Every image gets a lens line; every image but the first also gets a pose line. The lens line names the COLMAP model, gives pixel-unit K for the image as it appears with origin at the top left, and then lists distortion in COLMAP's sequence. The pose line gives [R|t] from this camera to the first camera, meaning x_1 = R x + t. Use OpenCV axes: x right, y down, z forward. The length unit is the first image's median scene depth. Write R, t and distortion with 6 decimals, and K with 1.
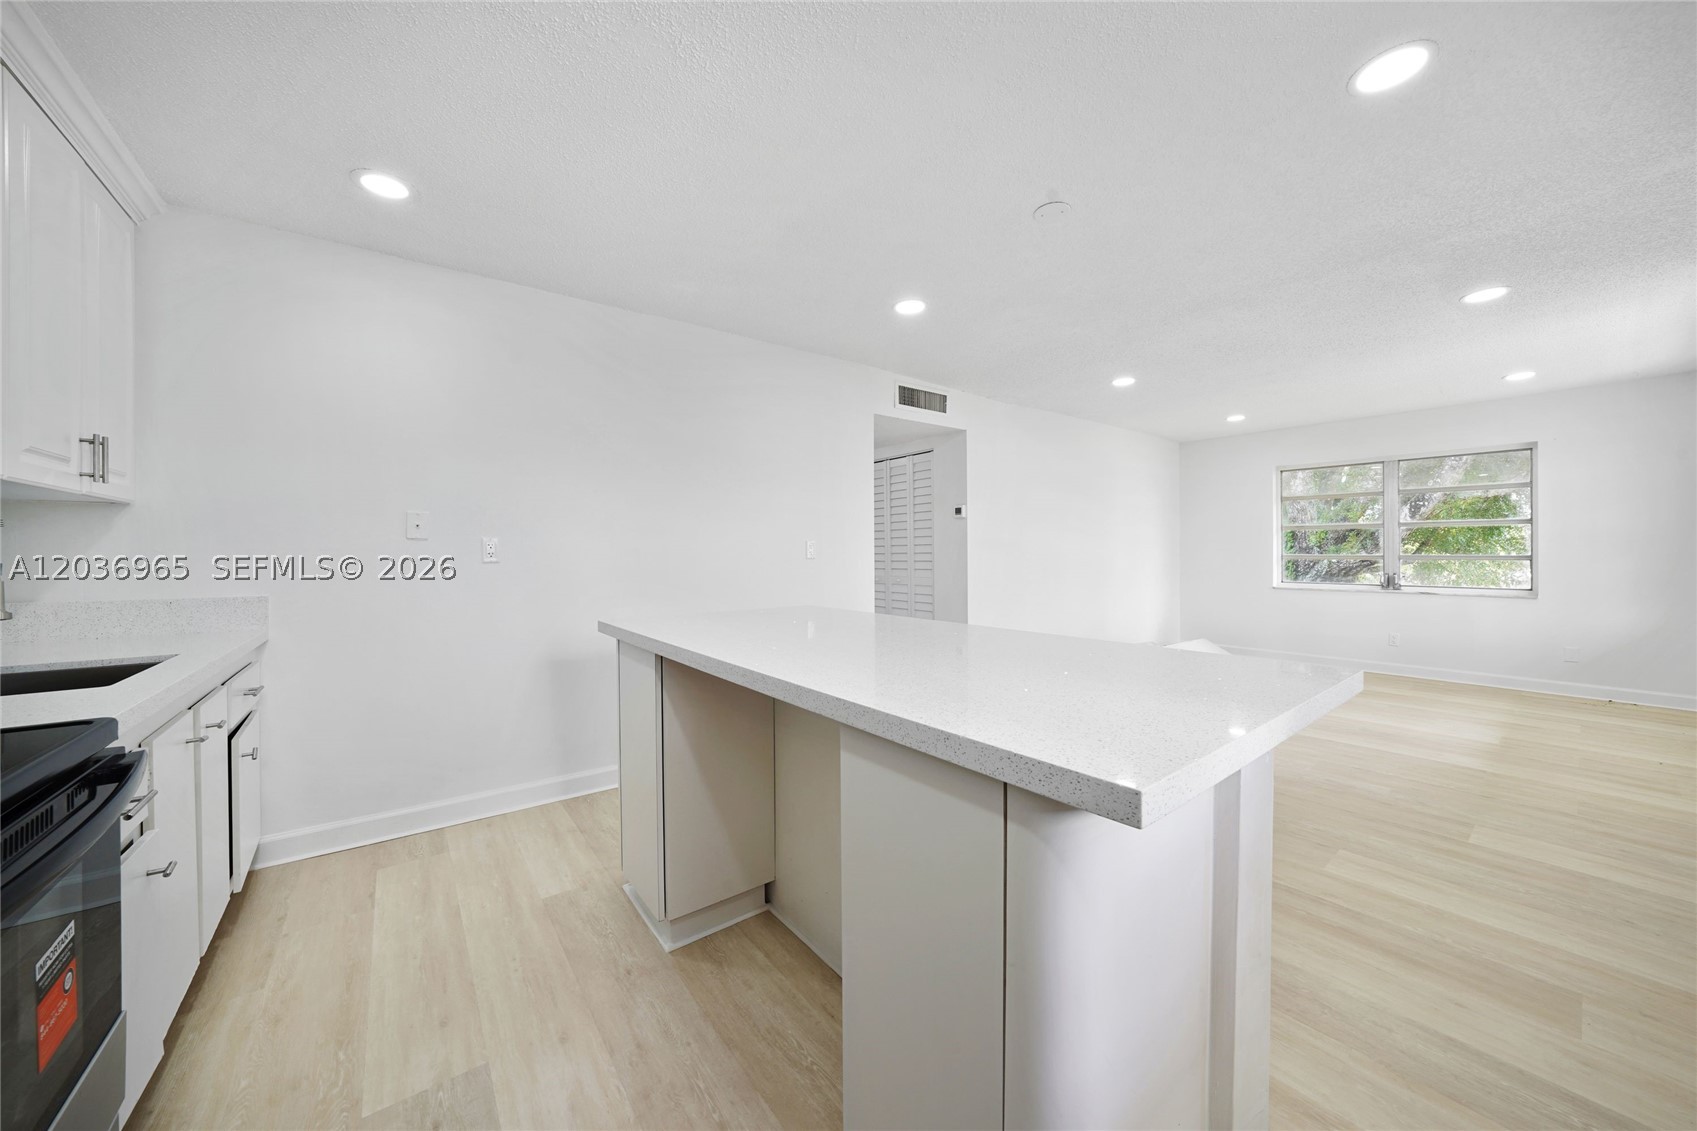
lens RADIAL K [[600.1, 0, 838.6], [0, 600.1, 556.4], [0, 0, 1]] dist [-0.020047, 0.000653]
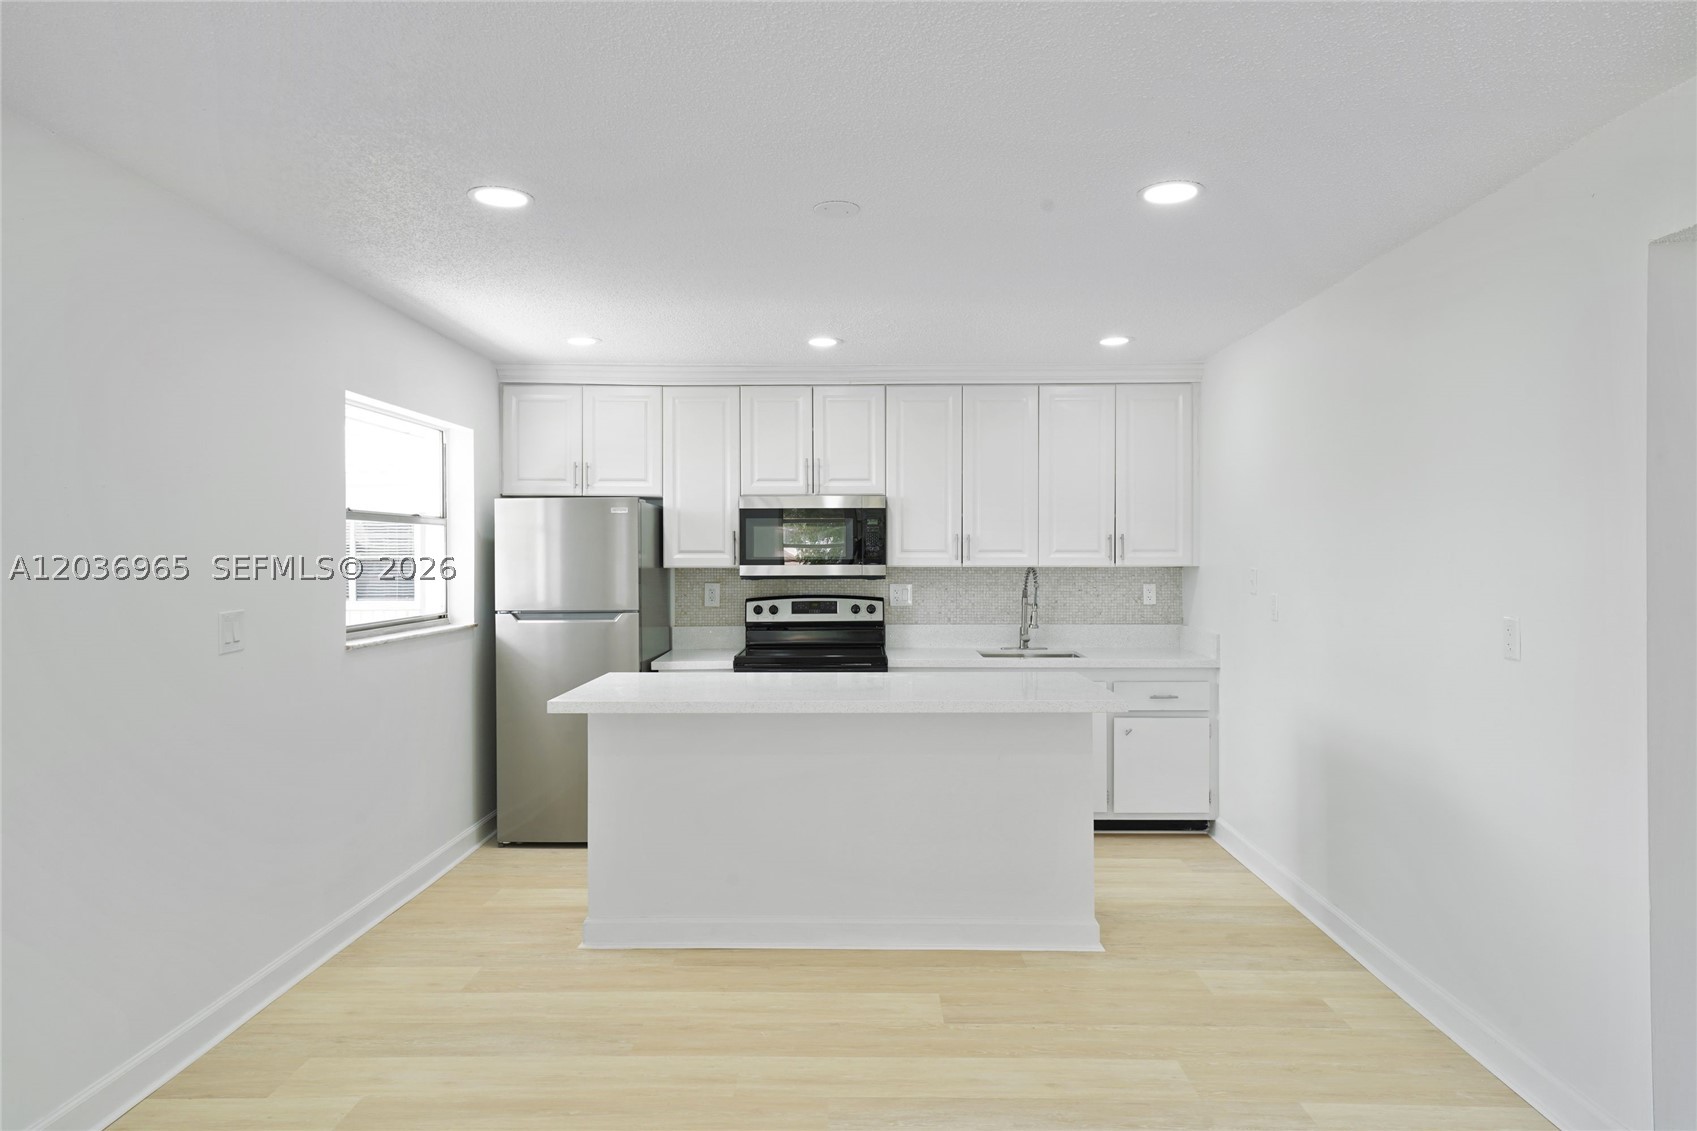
lens RADIAL K [[1096.8, 0, 847.9], [0, 1096.8, 570.2], [0, 0, 1]] dist [0.025148, 0.000049]
pose [[-0.620737, 0.018158, -0.783809, 0.688830], [-0.000721, 0.999718, 0.023731, -0.063123], [0.784019, 0.015296, -0.620549, 0.885618]]
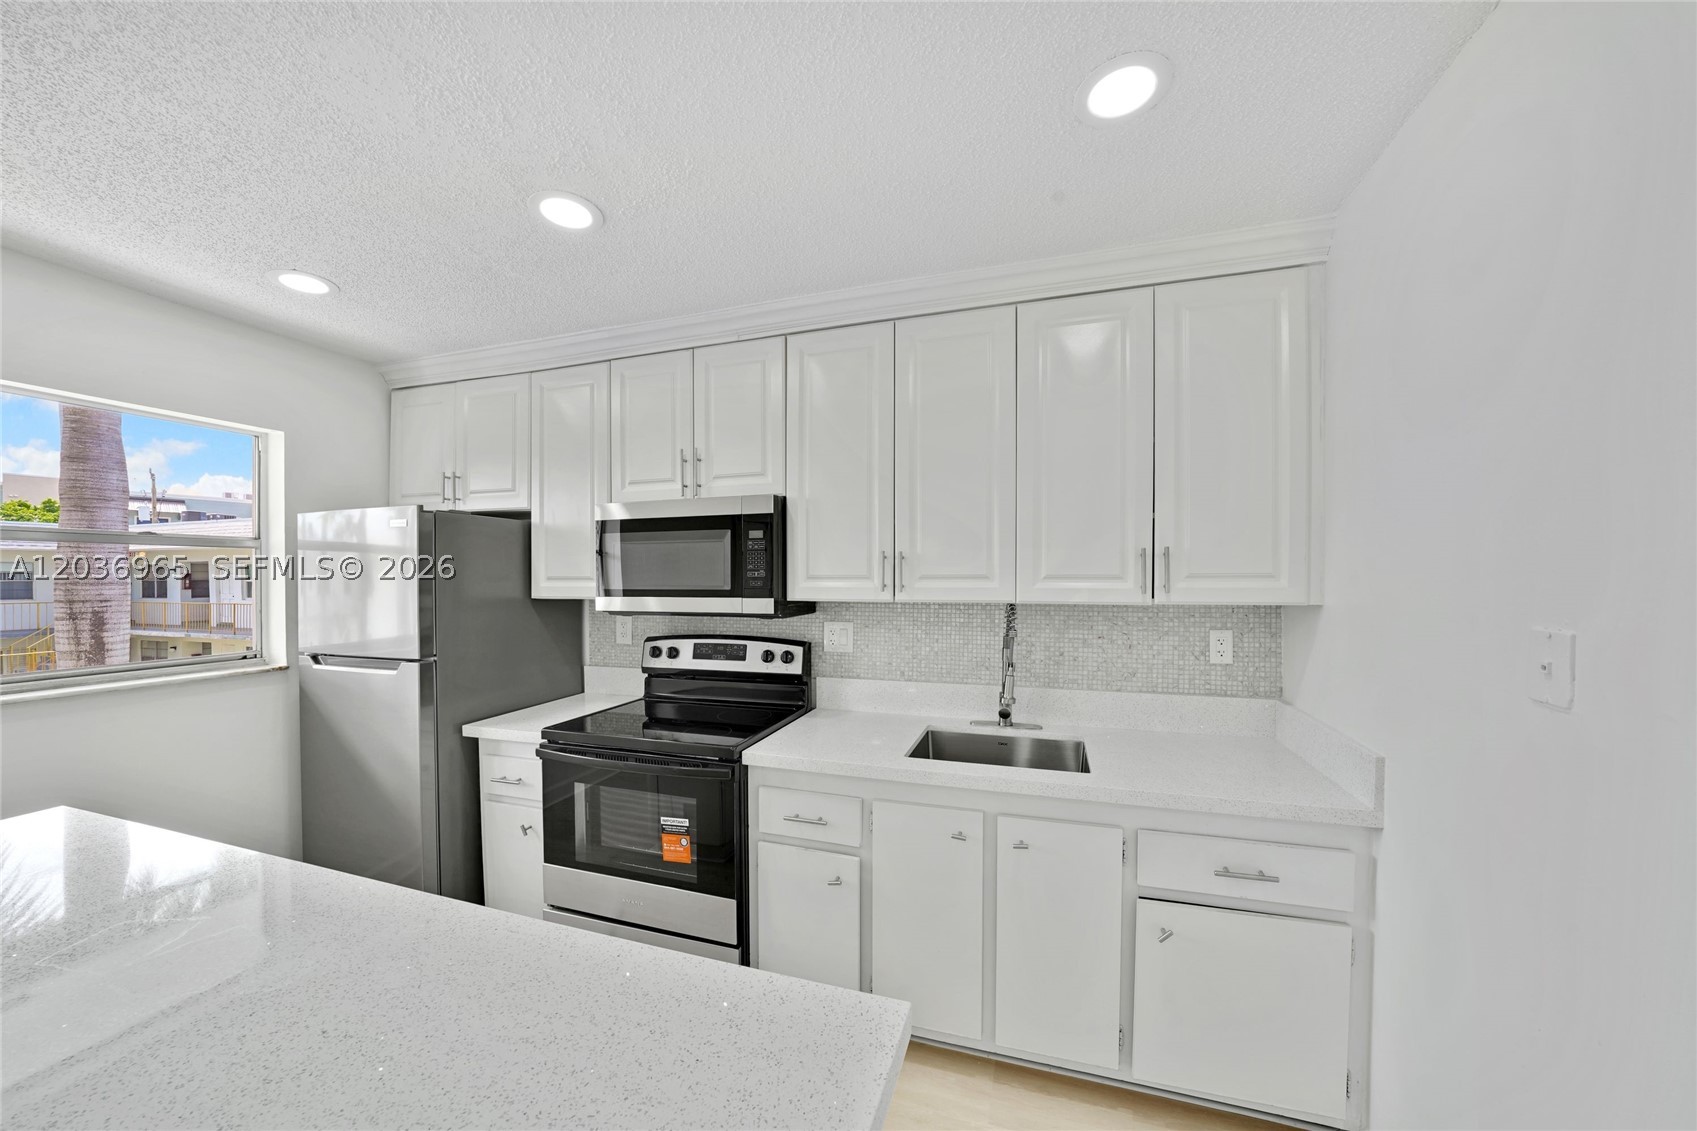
lens RADIAL K [[600.1, 0, 847.4], [0, 600.1, 590.4], [0, 0, 1]] dist [-0.020047, 0.000653]
pose [[-0.826732, 0.018946, -0.562277, -0.087383], [0.002407, 0.999543, 0.030141, -0.059227], [0.562591, 0.023565, -0.826399, 0.561549]]
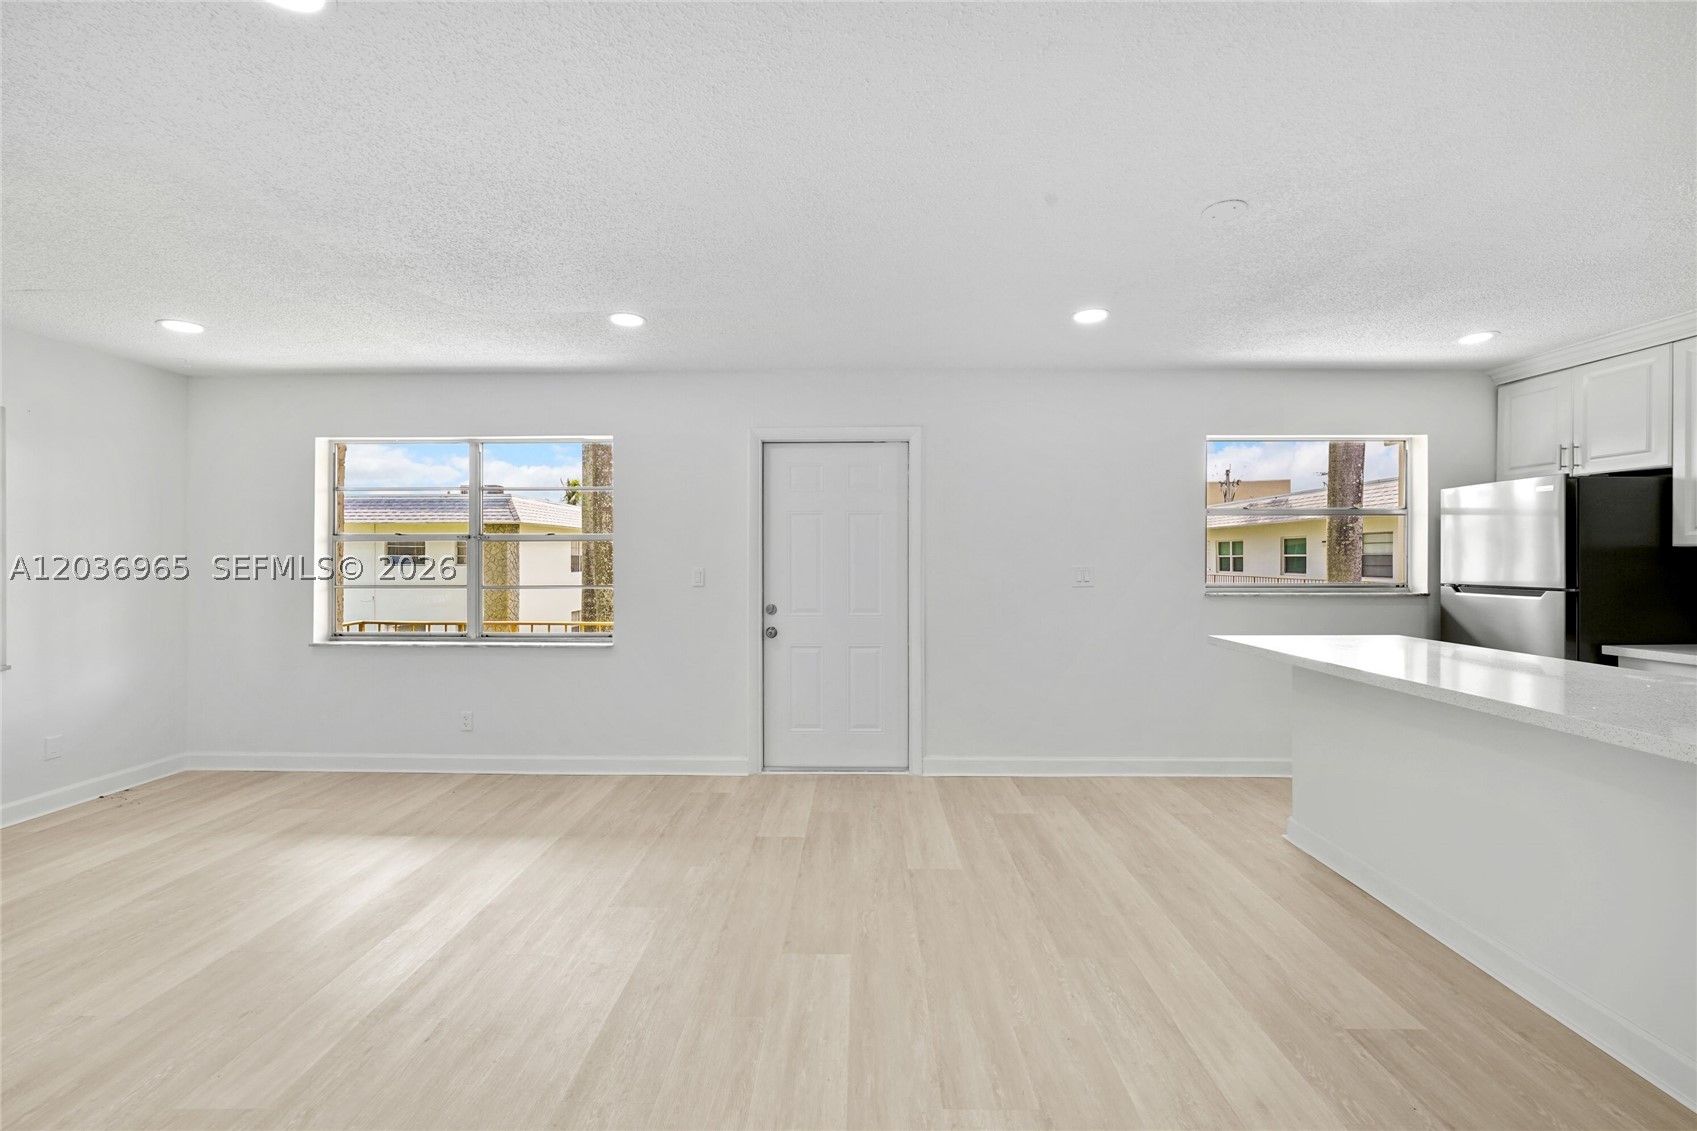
lens RADIAL K [[662.9, 0, 863.7], [0, 662.9, 561.7], [0, 0, 1]] dist [-0.007342, 0.001033]
pose [[-0.793364, 0.003246, 0.608738, 0.087609], [0.010674, 0.999906, 0.008580, -0.034921], [-0.608654, 0.013305, -0.793325, 0.972027]]
